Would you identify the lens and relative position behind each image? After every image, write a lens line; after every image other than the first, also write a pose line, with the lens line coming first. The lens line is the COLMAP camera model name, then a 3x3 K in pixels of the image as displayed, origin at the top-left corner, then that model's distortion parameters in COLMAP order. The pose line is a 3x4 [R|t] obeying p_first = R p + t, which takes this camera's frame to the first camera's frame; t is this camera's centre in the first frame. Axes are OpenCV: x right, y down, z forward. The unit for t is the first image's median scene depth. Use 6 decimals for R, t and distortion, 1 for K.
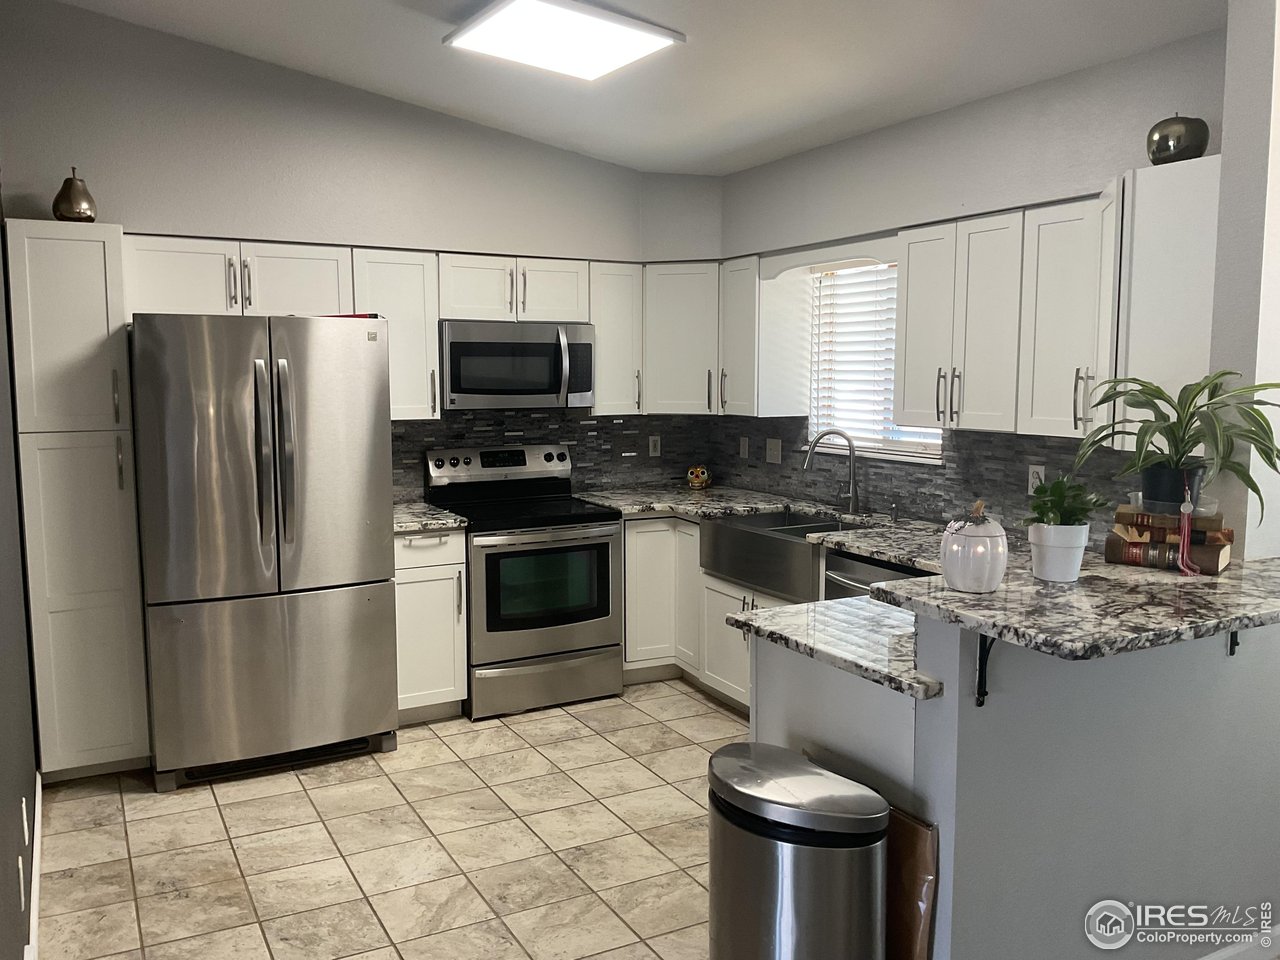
lens RADIAL K [[1055.1, 0, 638.7], [0, 1055.1, 479.3], [0, 0, 1]] dist [0.035011, -0.011817]
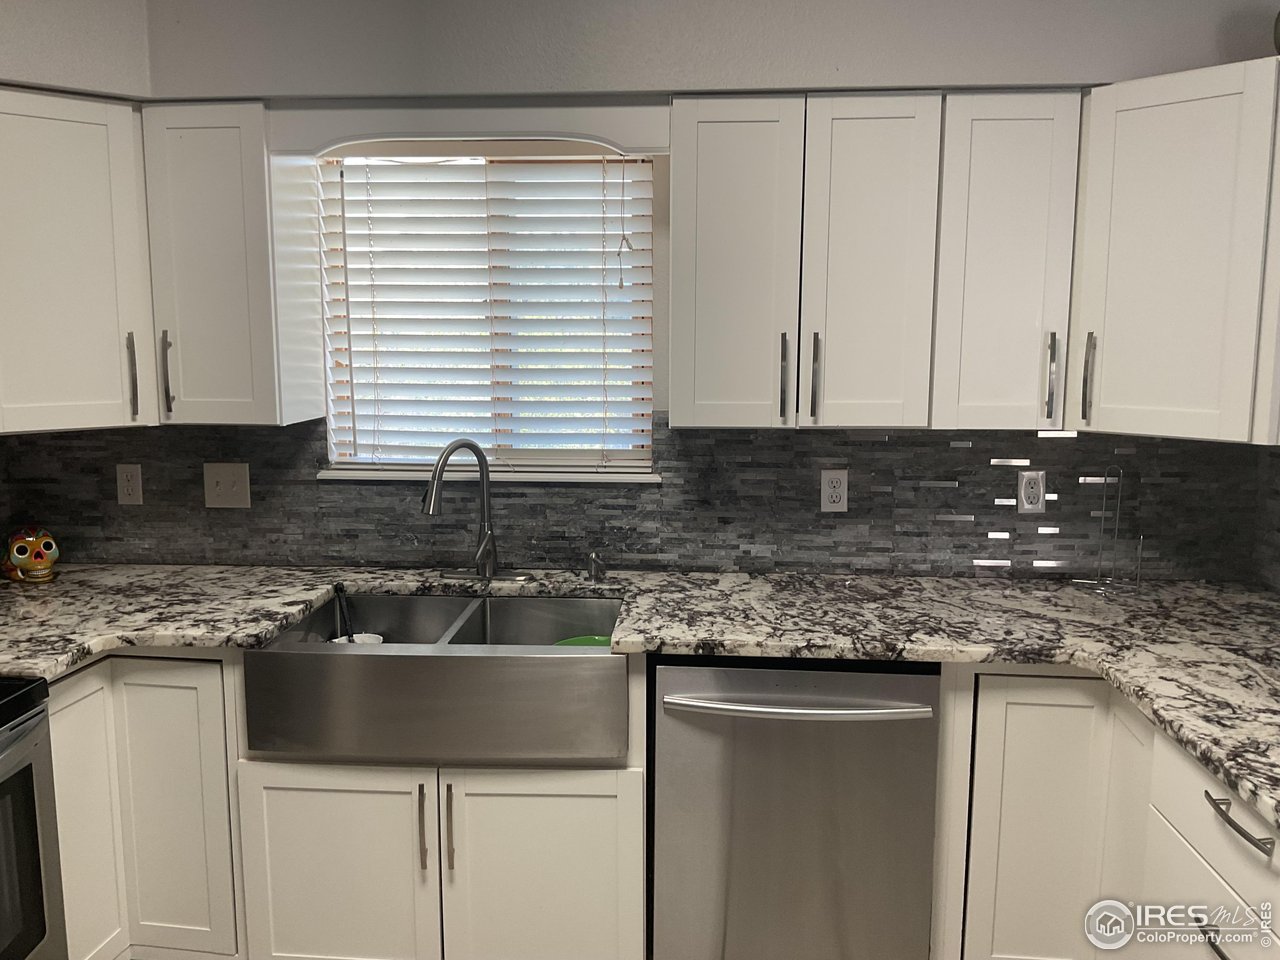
lens RADIAL K [[1055.1, 0, 639.5], [0, 1055.1, 478.7], [0, 0, 1]] dist [0.035011, -0.011817]
pose [[0.531003, -0.110436, 0.840143, -0.244413], [0.086574, 0.993353, 0.075858, -0.060727], [-0.842936, 0.032454, 0.537034, 0.611117]]
